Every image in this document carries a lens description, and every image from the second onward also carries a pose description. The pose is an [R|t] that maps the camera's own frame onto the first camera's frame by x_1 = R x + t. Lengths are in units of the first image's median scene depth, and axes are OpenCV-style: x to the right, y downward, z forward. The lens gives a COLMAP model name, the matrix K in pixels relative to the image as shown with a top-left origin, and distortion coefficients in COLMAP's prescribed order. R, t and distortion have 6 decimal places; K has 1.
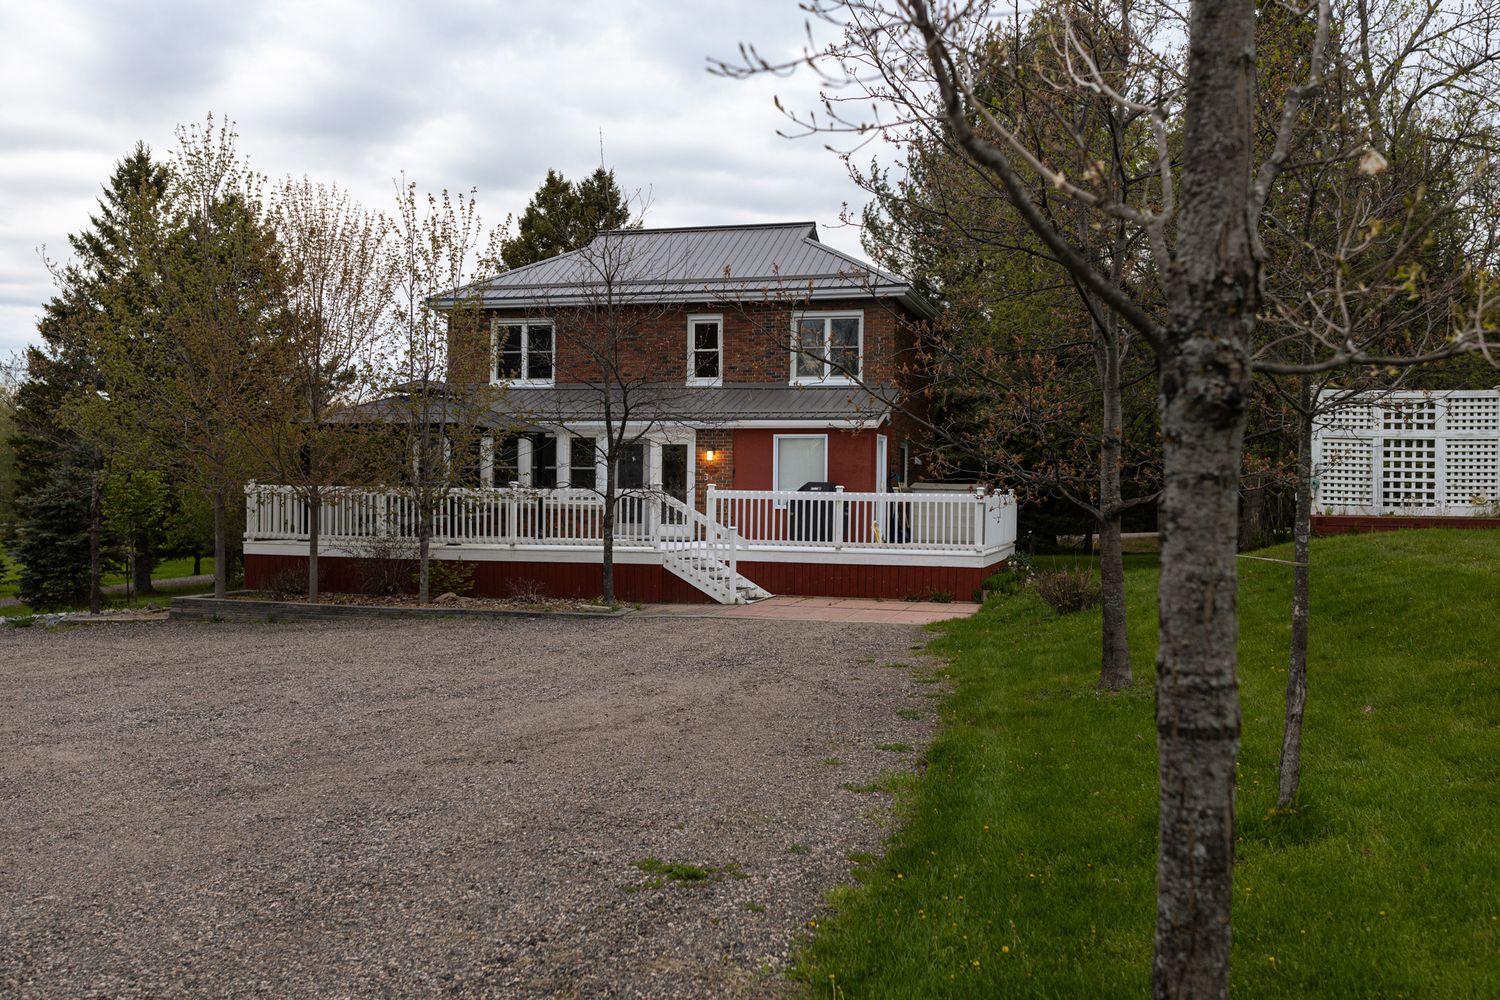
lens RADIAL K [[1508.4, 0, 750.2], [0, 1508.4, 500.0], [0, 0, 1]] dist [-0.070919, 0.000000]
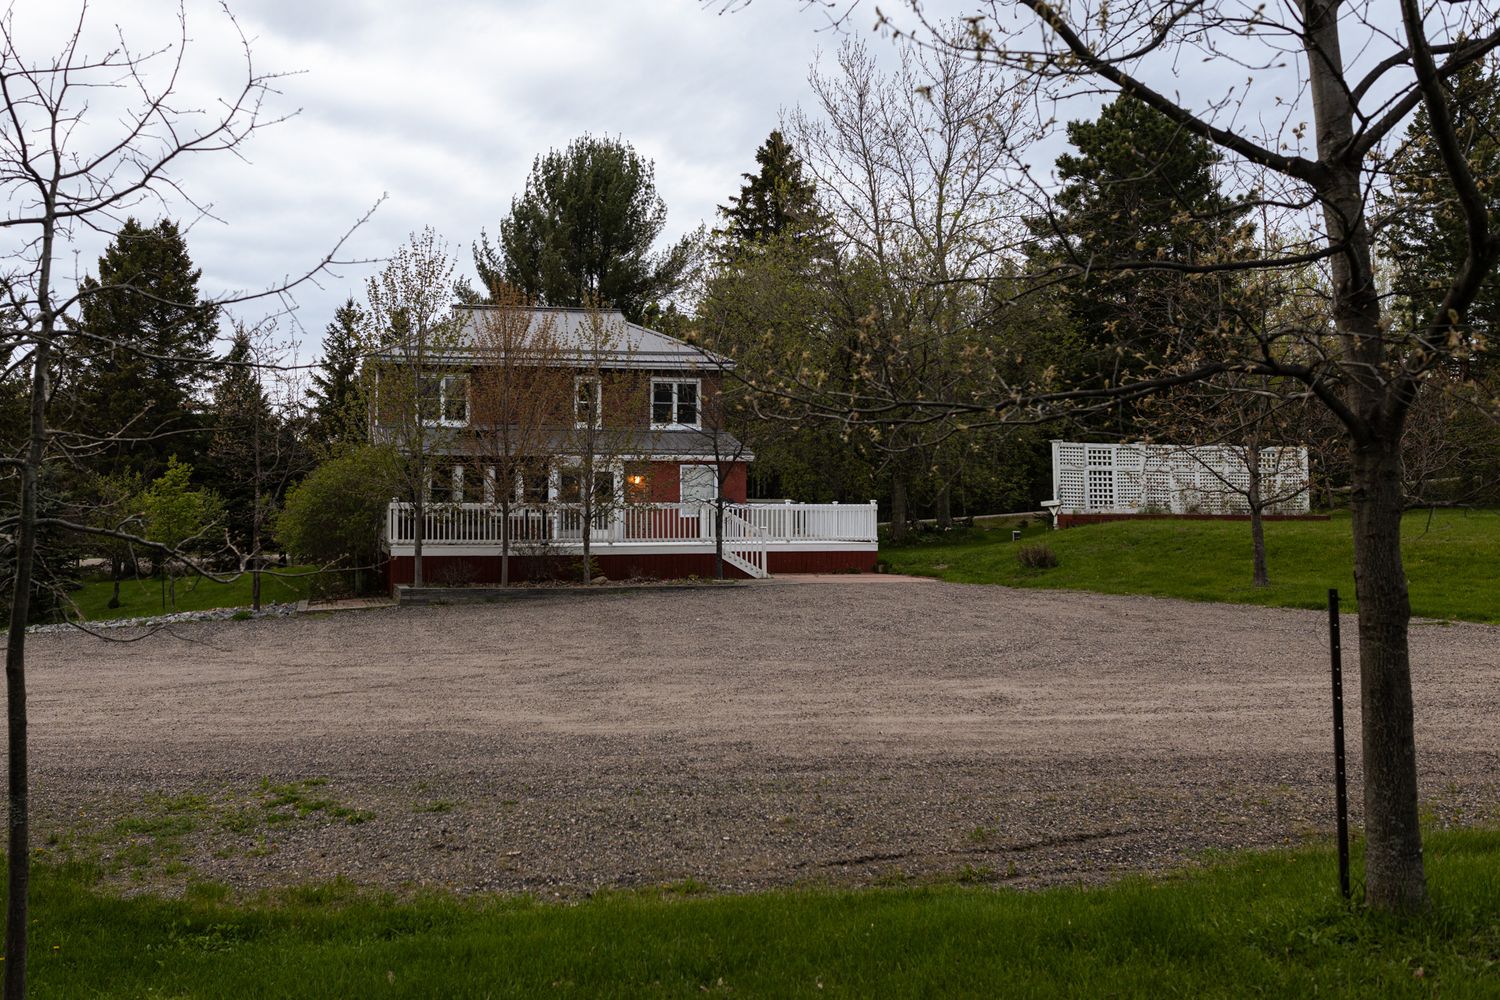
lens RADIAL K [[1296.4, 0, 746.3], [0, 1296.4, 508.4], [0, 0, 1]] dist [0.042473, -0.001844]
pose [[0.836640, -0.005874, 0.547722, -0.715790], [0.013560, 0.999858, -0.009990, 0.013049], [-0.547586, 0.015786, 0.836601, -0.067132]]
